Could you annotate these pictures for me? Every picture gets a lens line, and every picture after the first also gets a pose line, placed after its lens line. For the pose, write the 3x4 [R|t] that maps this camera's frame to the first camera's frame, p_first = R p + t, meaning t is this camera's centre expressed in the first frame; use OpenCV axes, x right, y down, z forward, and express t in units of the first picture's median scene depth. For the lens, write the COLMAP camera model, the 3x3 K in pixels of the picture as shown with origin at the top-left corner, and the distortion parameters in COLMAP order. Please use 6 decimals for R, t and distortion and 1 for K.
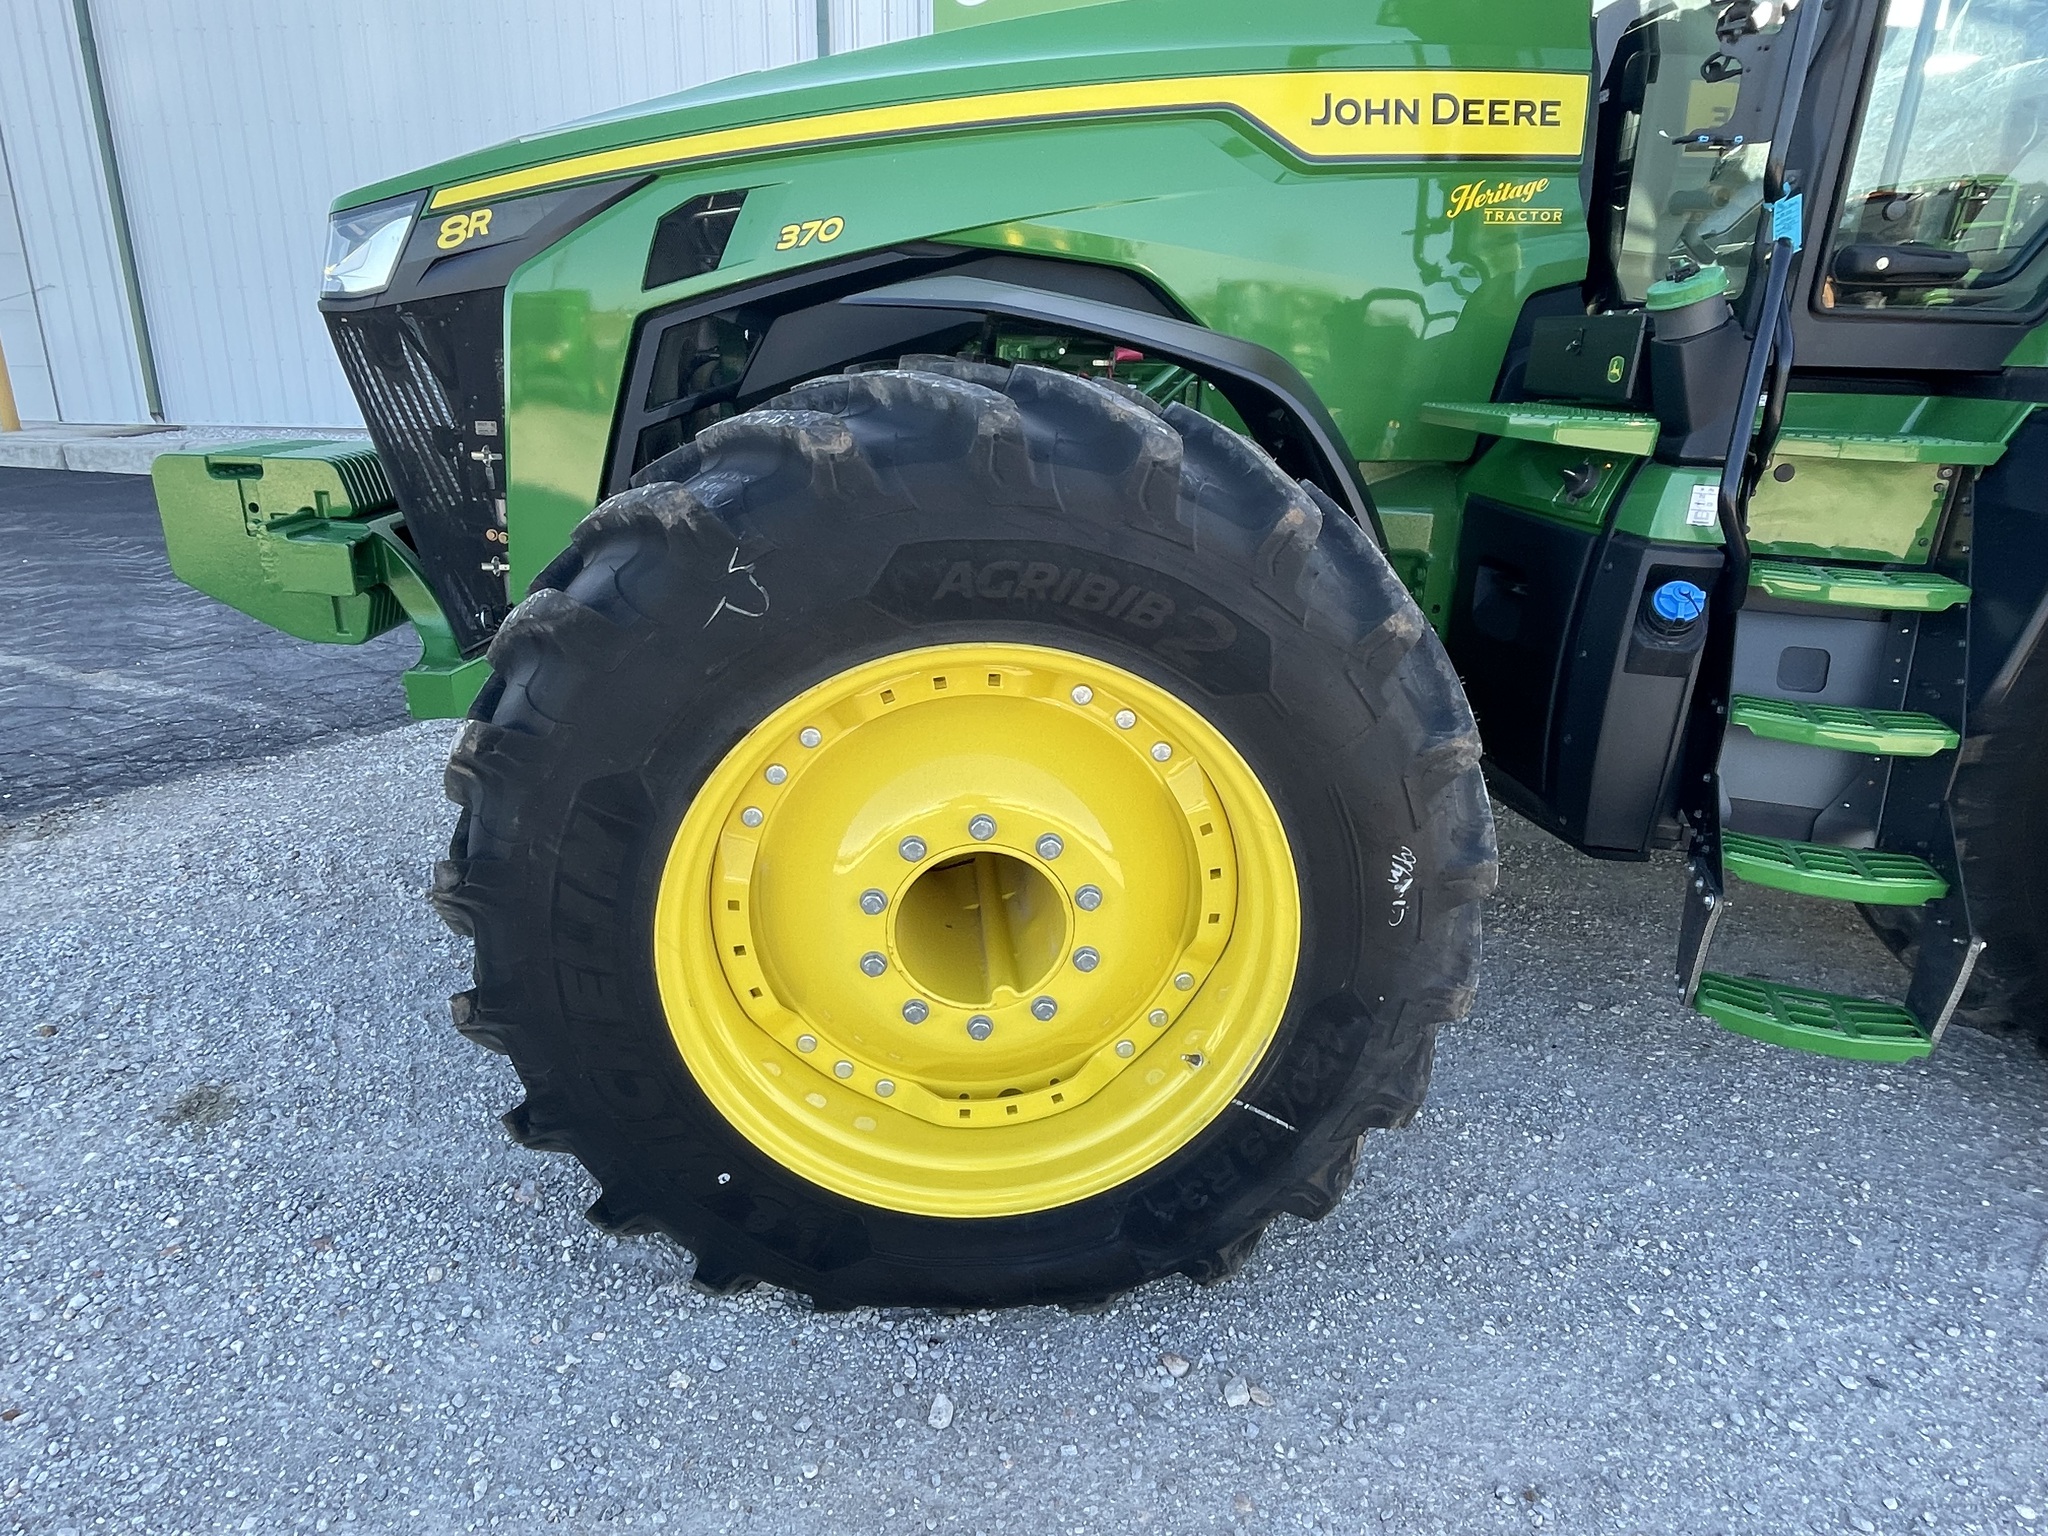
lens RADIAL K [[1186.4, 0, 1018.3], [0, 1186.4, 774.7], [0, 0, 1]] dist [0.000849, -0.000378]
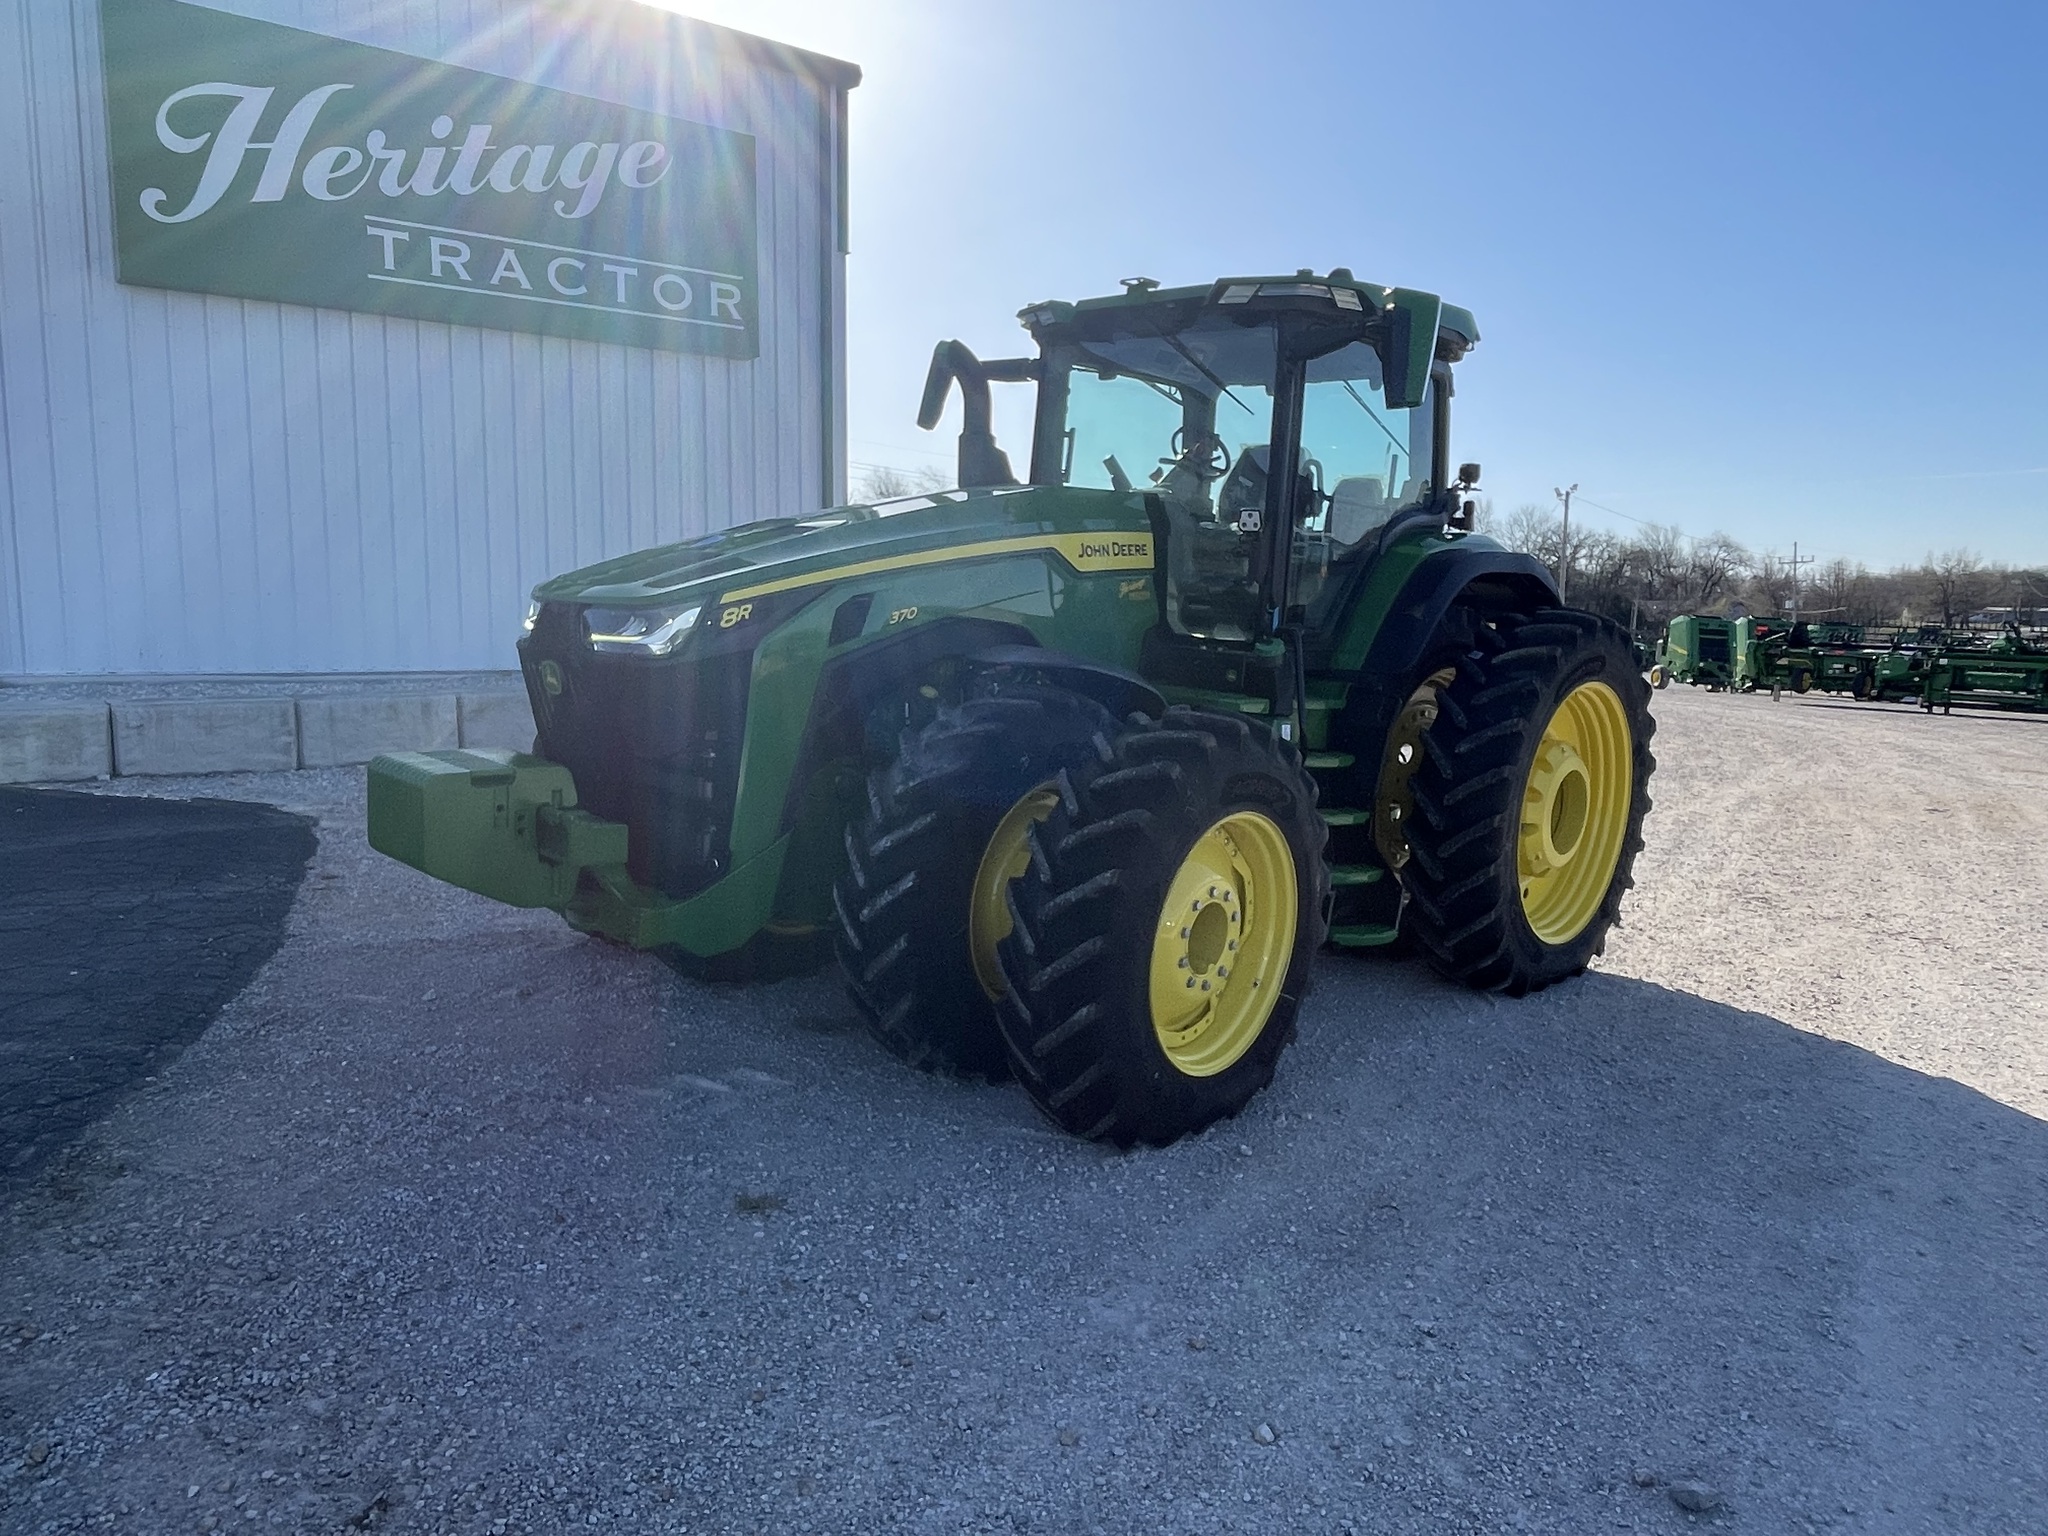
lens RADIAL K [[1326.7, 0, 1024.0], [0, 1326.7, 768.0], [0, 0, 1]] dist [-0.003832, -0.000133]
pose [[0.711819, -0.093939, 0.696053, -1.653071], [0.207744, 0.974833, -0.080887, -0.047588], [-0.670937, 0.202178, 0.713420, -0.538994]]
